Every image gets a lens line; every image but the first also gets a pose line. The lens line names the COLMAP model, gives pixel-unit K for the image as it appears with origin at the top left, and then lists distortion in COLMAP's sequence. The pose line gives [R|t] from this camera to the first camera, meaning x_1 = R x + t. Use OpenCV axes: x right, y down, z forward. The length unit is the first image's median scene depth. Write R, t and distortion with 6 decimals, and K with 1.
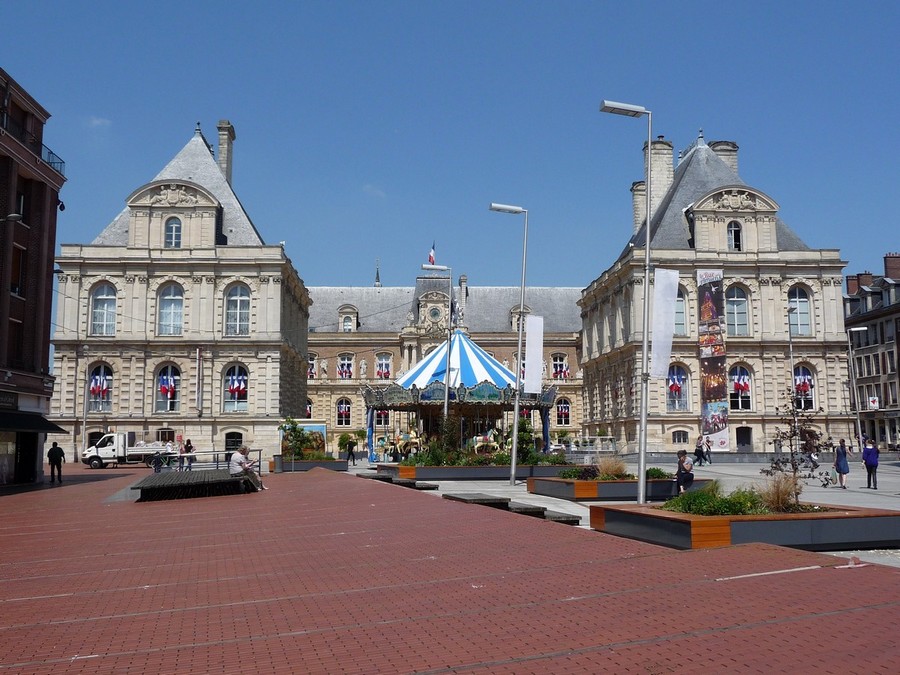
lens RADIAL K [[877.9, 0, 446.0], [0, 877.9, 341.4], [0, 0, 1]] dist [-0.024940, 0.000000]
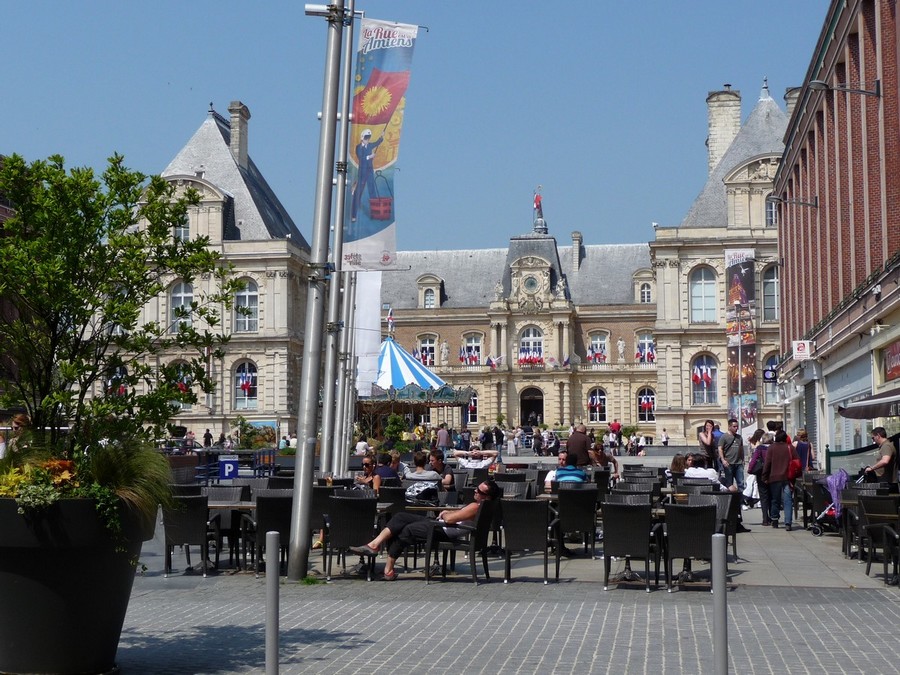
lens RADIAL K [[1451.6, 0, 451.6], [0, 1451.6, 335.2], [0, 0, 1]] dist [0.026313, 0.000000]
pose [[0.979581, -0.017822, -0.200261, 0.308244], [0.024593, 0.999205, 0.031376, -0.047474], [0.199542, -0.035661, 0.979240, -0.540713]]
